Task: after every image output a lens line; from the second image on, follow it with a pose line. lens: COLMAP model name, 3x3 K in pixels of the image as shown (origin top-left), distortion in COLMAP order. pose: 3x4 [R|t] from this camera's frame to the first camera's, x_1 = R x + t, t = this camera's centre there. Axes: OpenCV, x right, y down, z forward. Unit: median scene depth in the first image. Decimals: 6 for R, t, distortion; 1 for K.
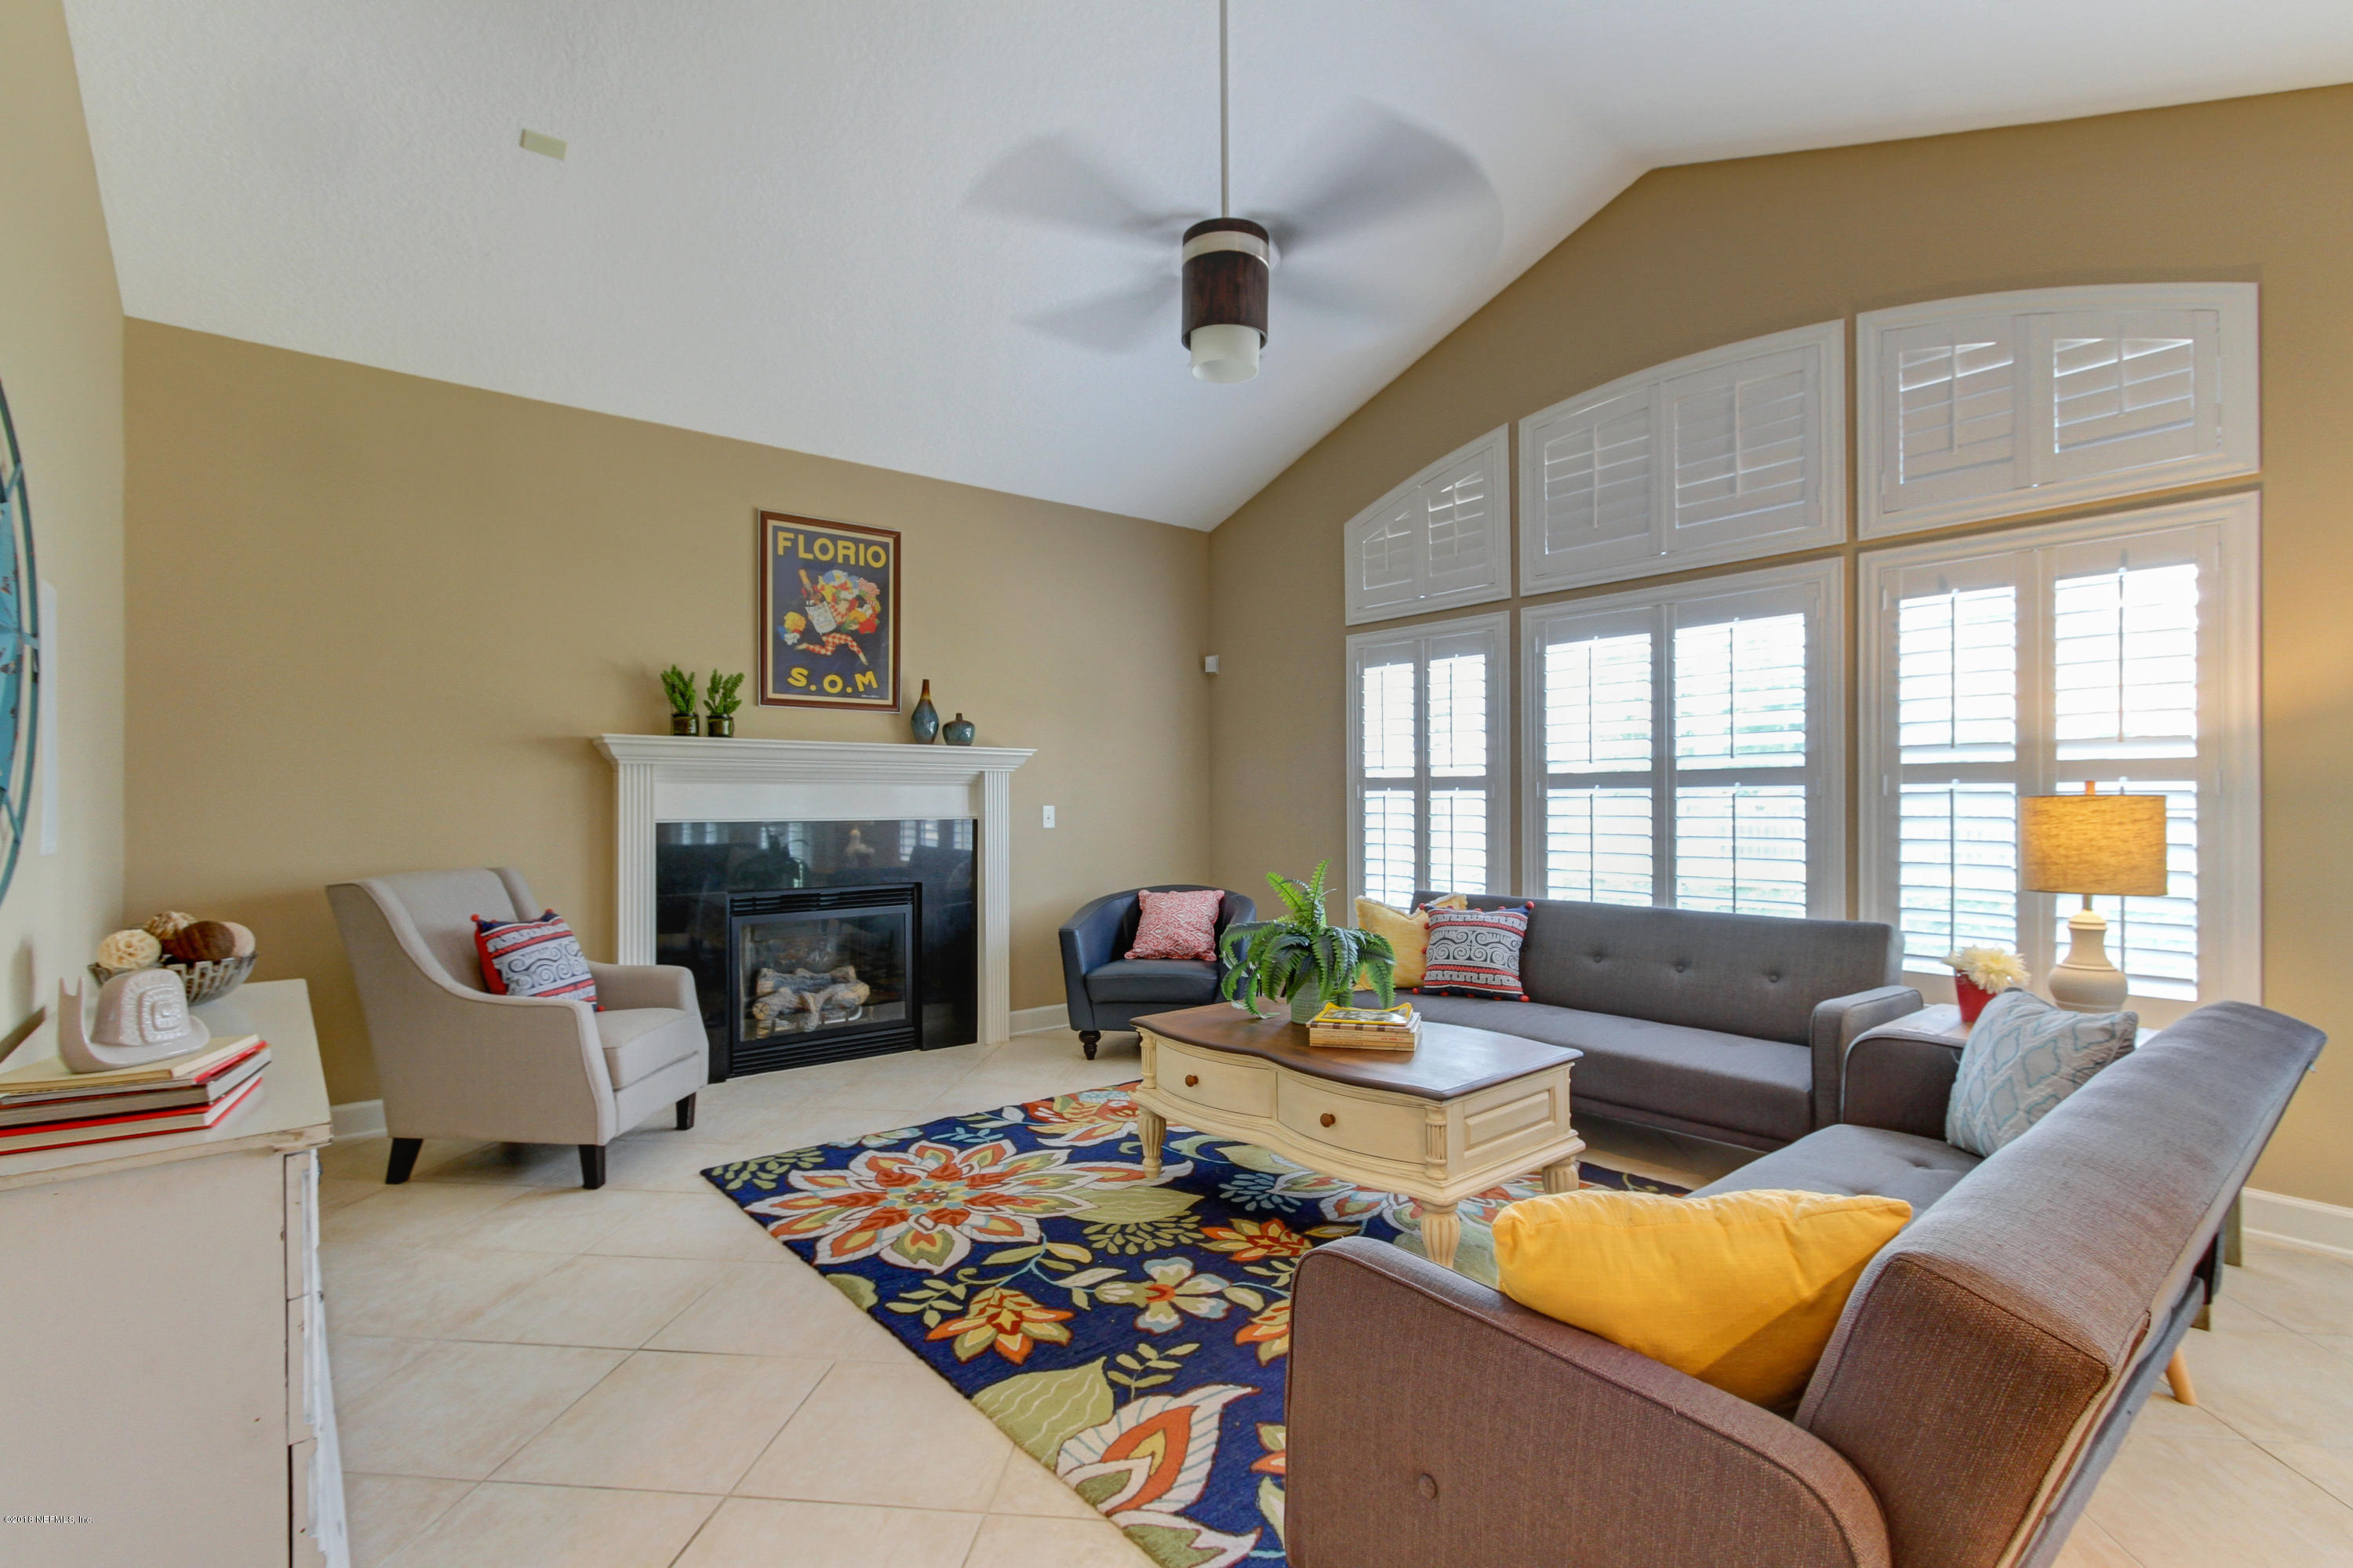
lens RADIAL K [[1083.8, 0, 1191.3], [0, 1083.8, 793.6], [0, 0, 1]] dist [-0.008490, 0.005316]
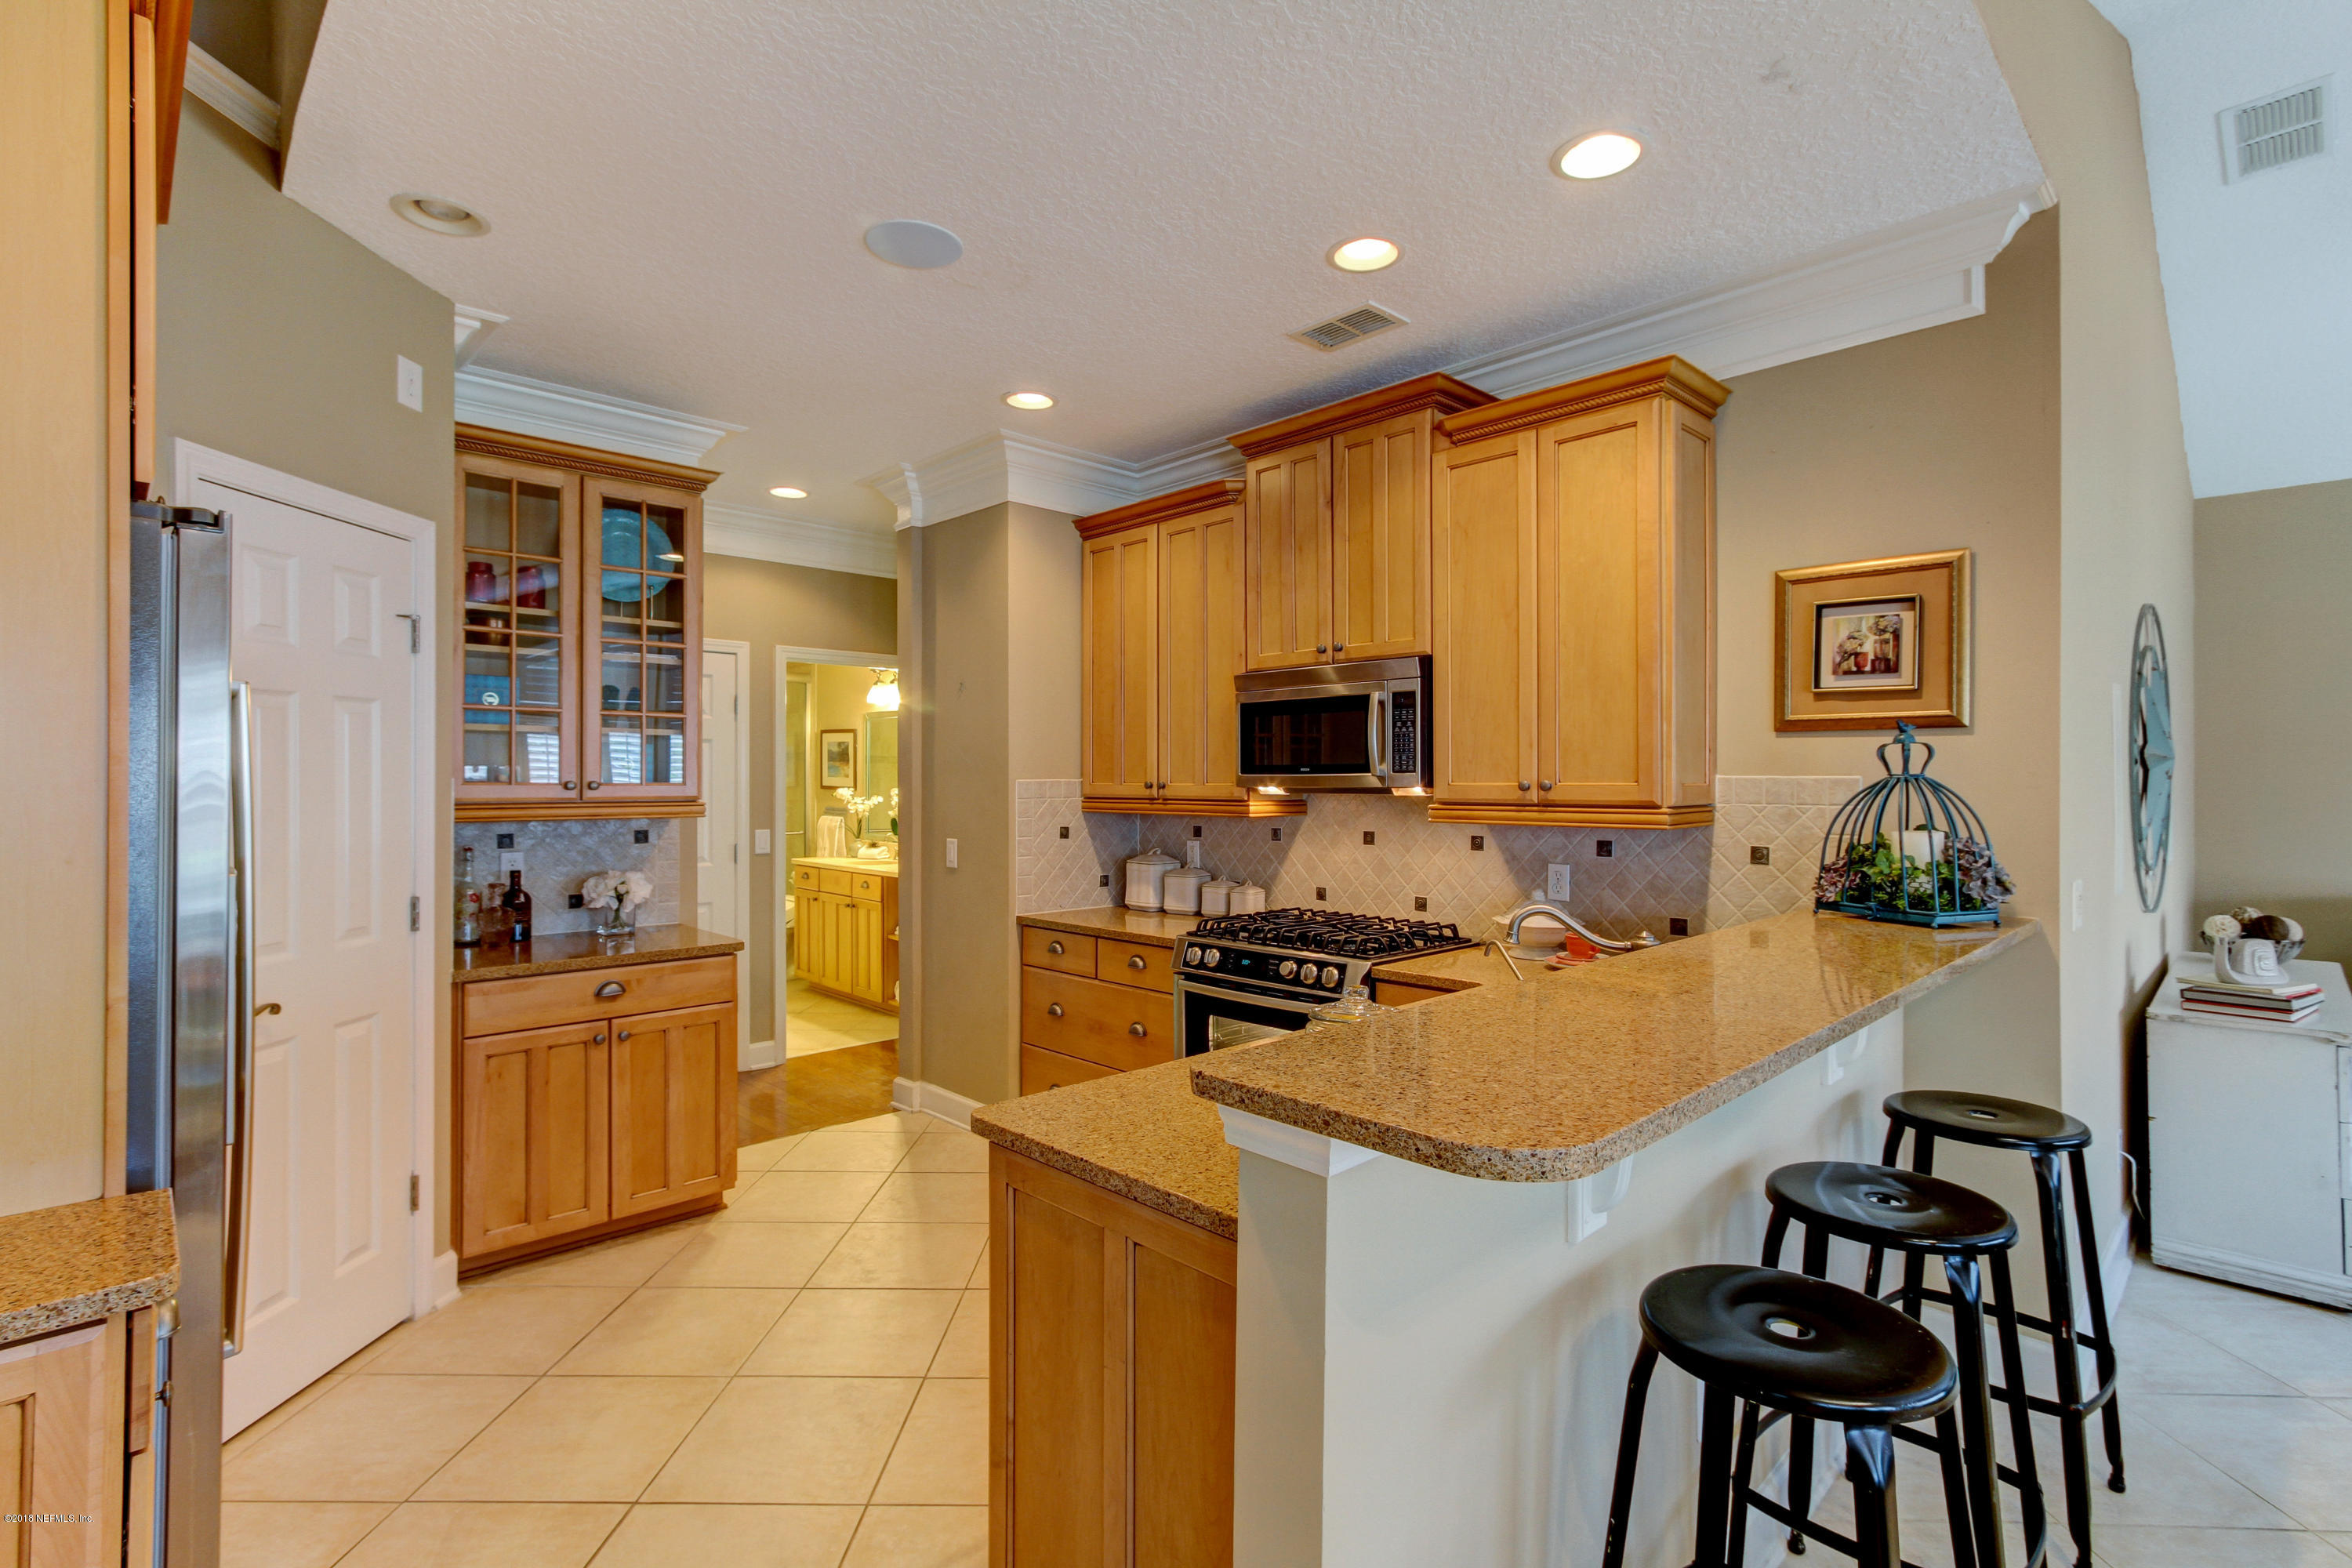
lens RADIAL K [[1083.3, 0, 1177.1], [0, 1083.3, 782.0], [0, 0, 1]] dist [-0.008490, 0.005316]
pose [[0.072316, 0.002667, -0.997378, 0.525470], [0.002274, 0.999993, 0.002839, -0.081502], [0.997379, -0.002473, 0.072310, -0.678119]]
